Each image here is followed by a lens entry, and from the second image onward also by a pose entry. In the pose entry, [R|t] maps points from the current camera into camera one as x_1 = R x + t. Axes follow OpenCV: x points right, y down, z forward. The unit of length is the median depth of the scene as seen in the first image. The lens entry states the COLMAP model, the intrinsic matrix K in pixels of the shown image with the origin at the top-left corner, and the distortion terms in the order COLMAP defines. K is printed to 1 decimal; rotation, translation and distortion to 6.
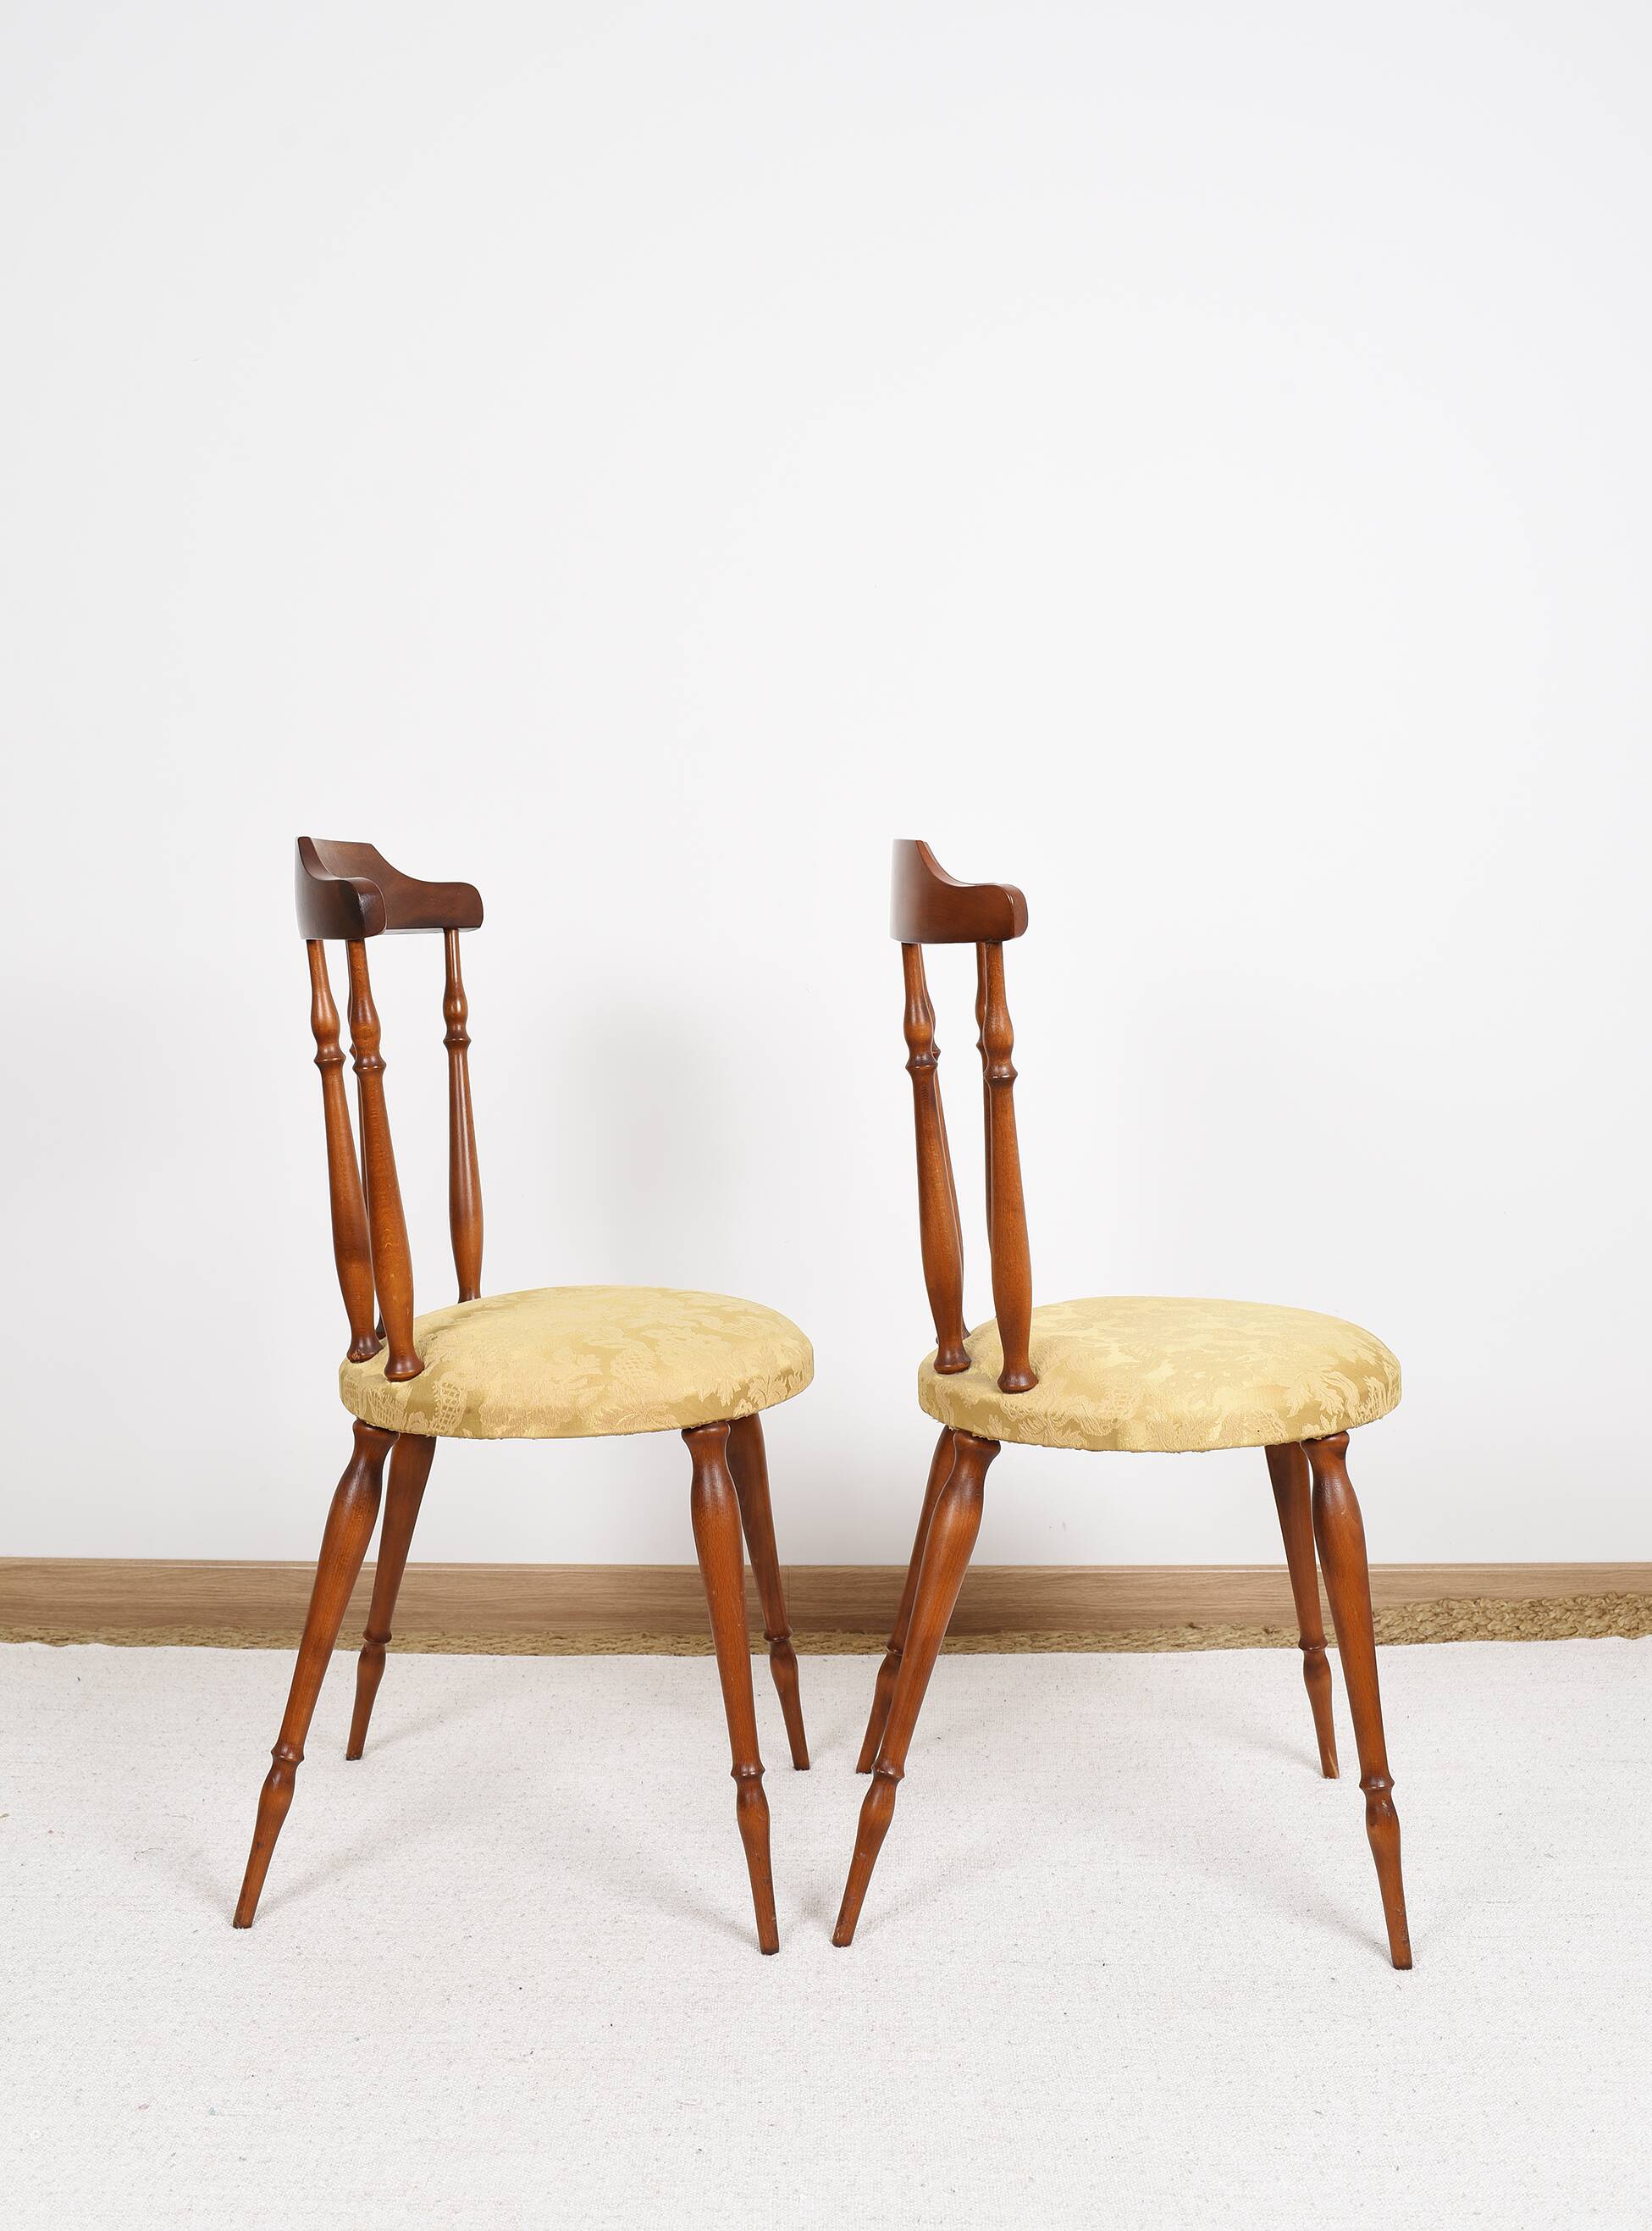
lens RADIAL K [[2344.8, 0, 827.3], [0, 2344.8, 1032.7], [0, 0, 1]] dist [-0.053170, 0.000000]
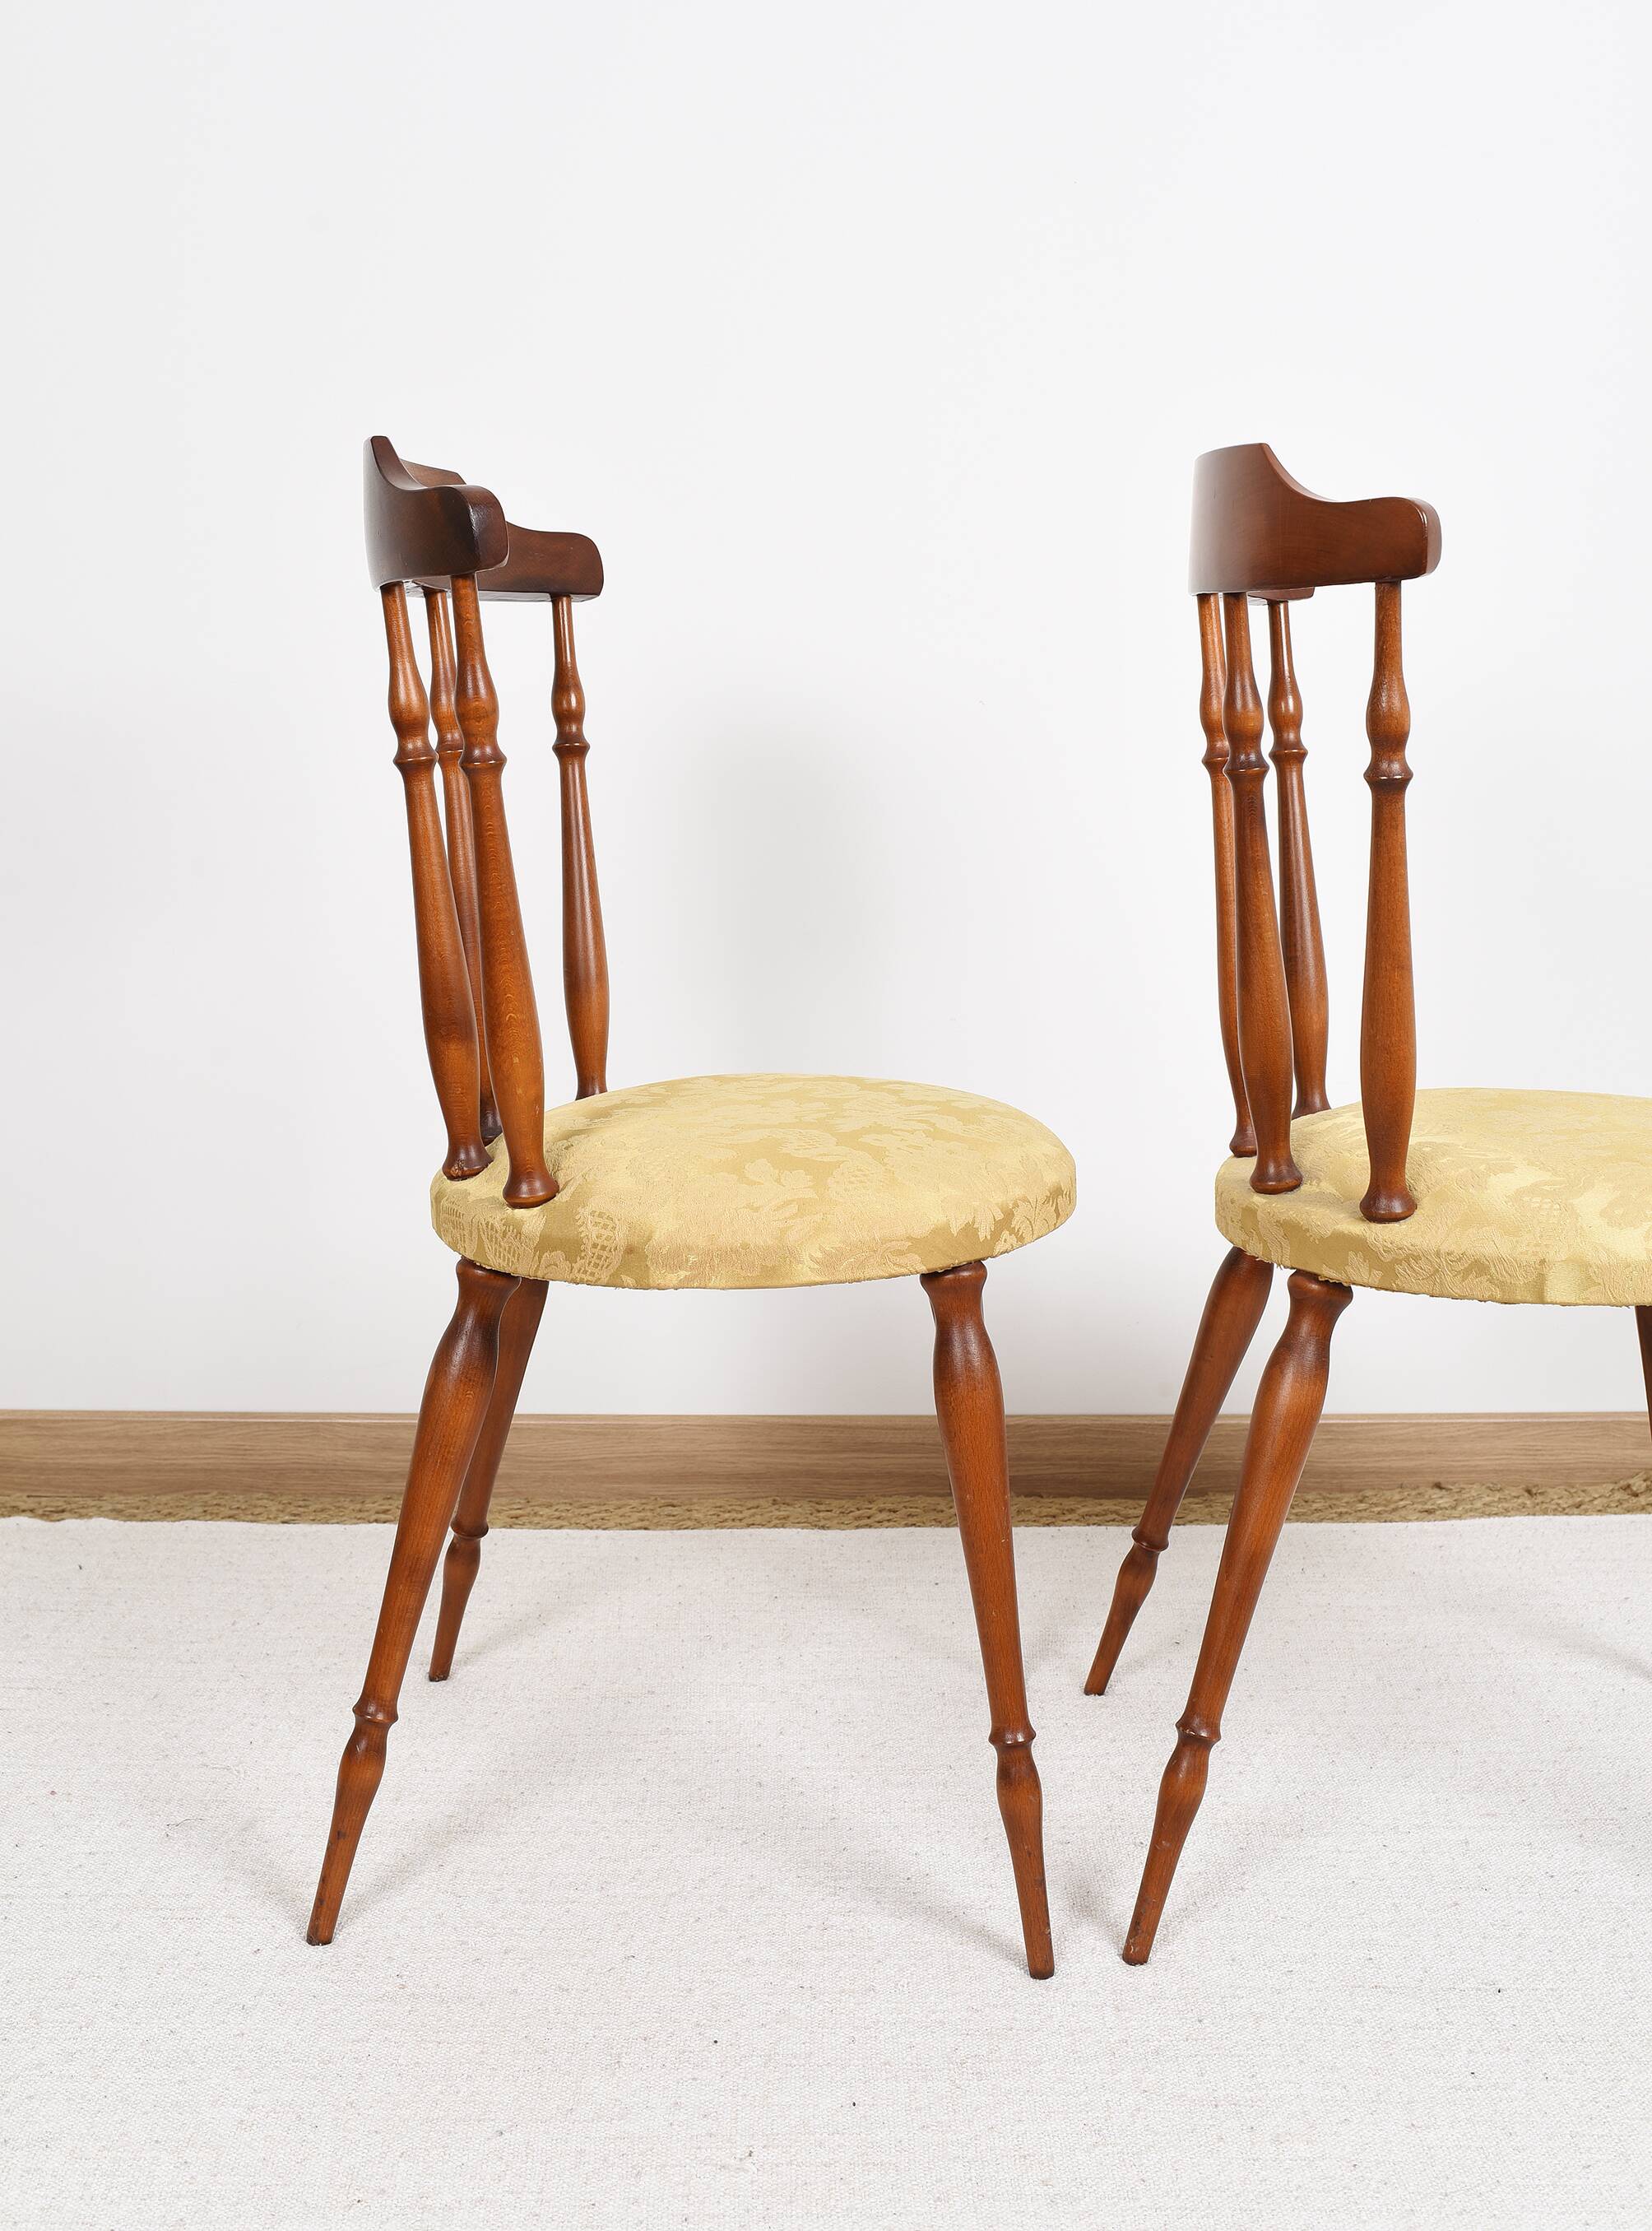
lens RADIAL K [[2344.8, 0, 831.8], [0, 2344.8, 1037.4], [0, 0, 1]] dist [-0.053170, 0.000000]
pose [[0.999894, -0.000470, 0.014582, -0.096711], [-0.000896, 0.995612, 0.093570, 0.028956], [-0.014562, -0.093573, 0.995506, 0.280282]]
